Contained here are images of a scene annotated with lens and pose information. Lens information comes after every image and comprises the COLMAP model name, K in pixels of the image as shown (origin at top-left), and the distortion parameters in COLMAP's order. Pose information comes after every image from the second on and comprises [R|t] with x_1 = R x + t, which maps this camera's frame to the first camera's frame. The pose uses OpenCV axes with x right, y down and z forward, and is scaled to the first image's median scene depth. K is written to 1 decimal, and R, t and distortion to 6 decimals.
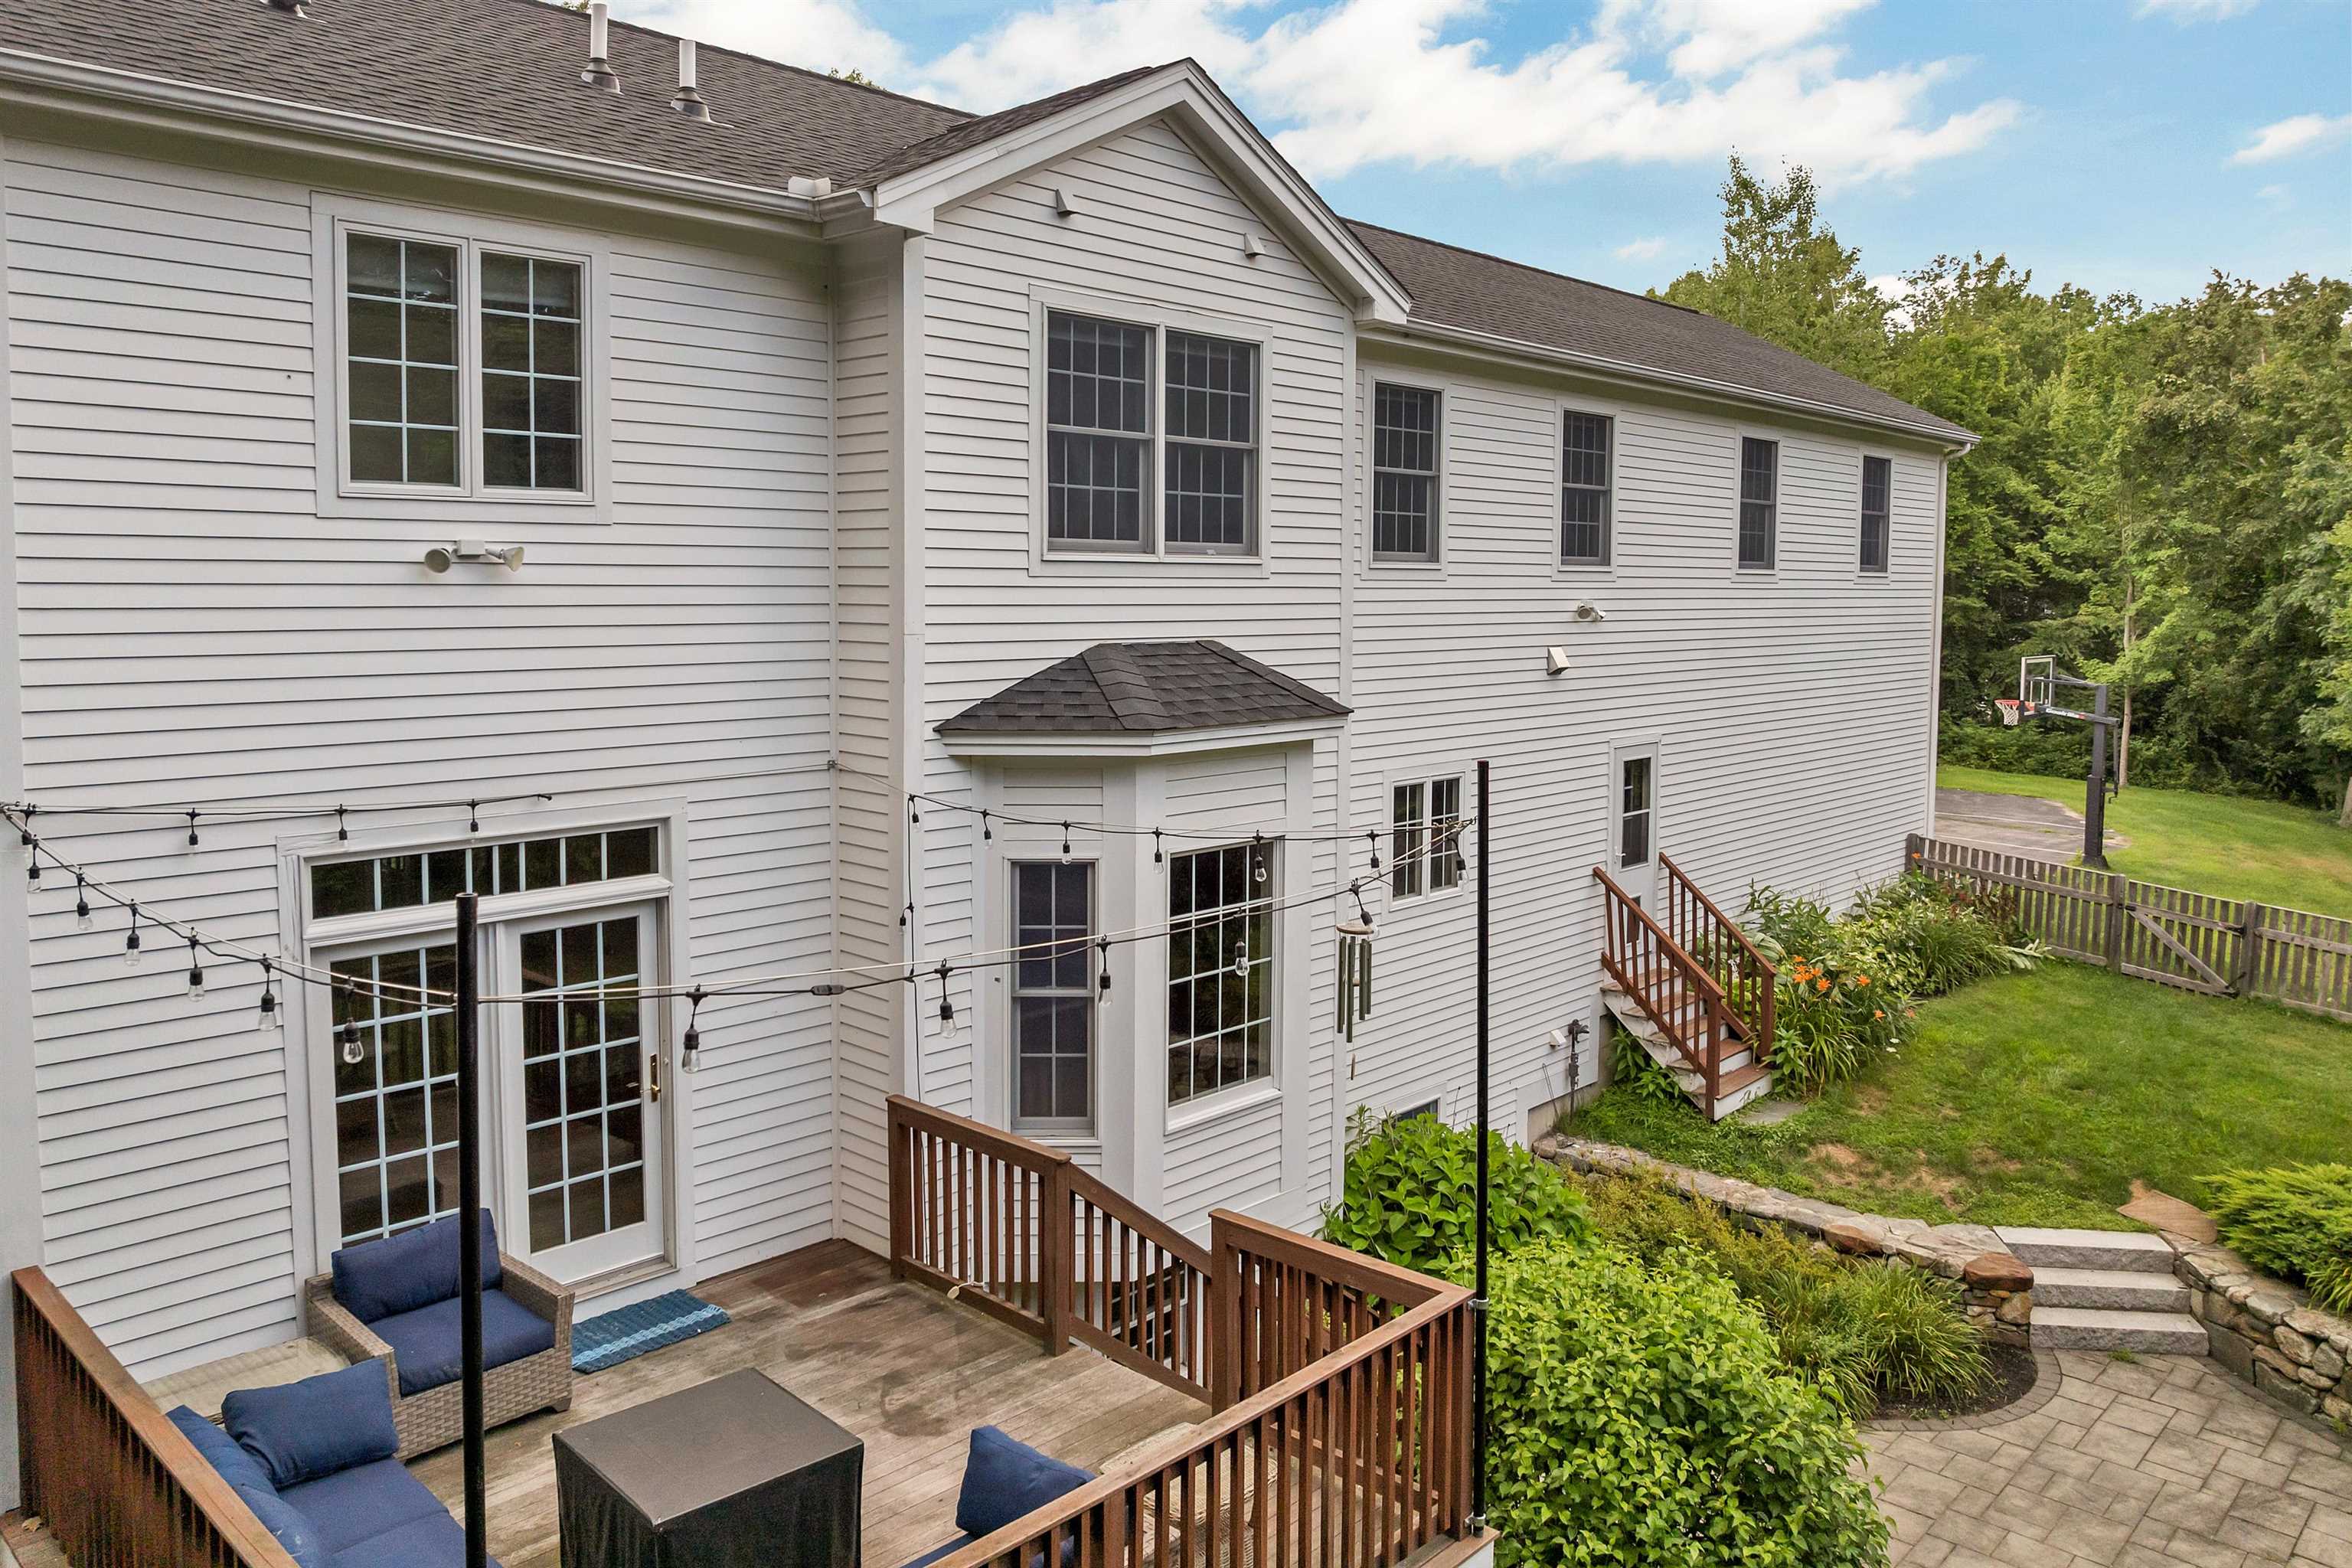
lens RADIAL K [[1668.9, 0, 1151.9], [0, 1668.9, 699.6], [0, 0, 1]] dist [-0.009476, -0.004630]
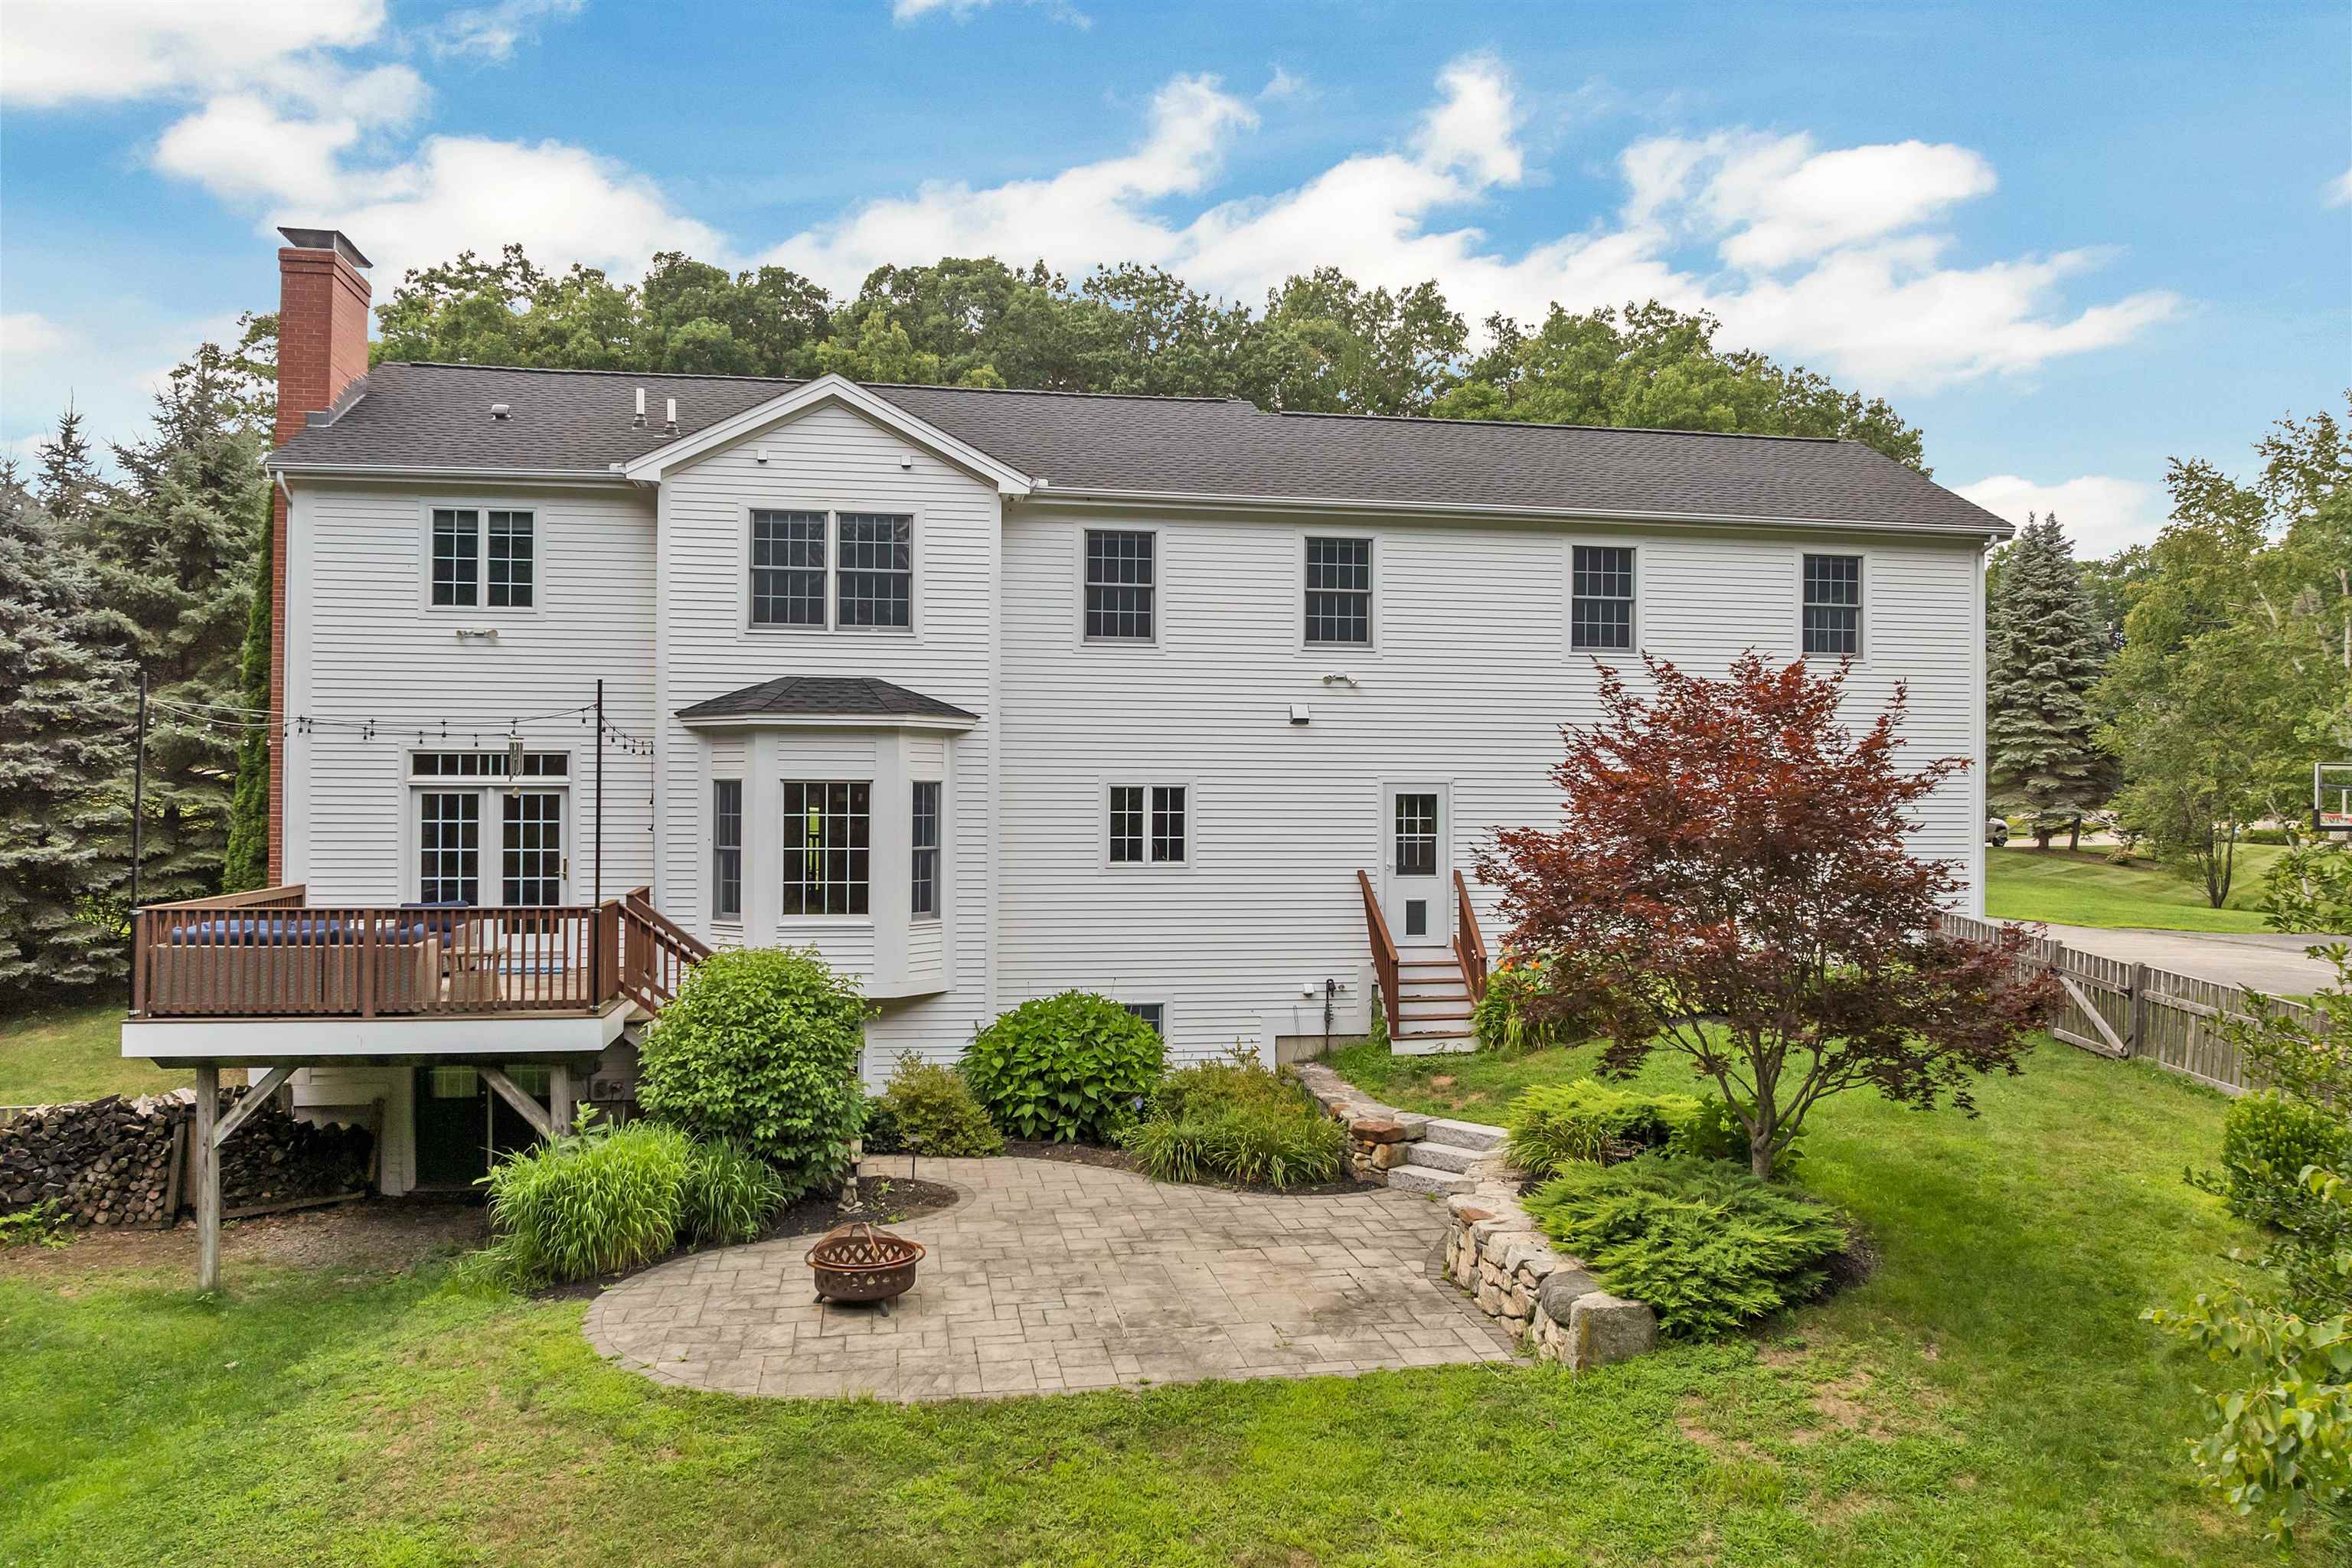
lens RADIAL K [[1668.9, 0, 1183.3], [0, 1668.9, 788.6], [0, 0, 1]] dist [-0.009476, -0.004630]
pose [[0.802909, -0.003803, -0.596090, 1.557403], [-0.044394, 0.996821, -0.066156, 0.212555], [0.594446, 0.079580, 0.800188, -0.272381]]
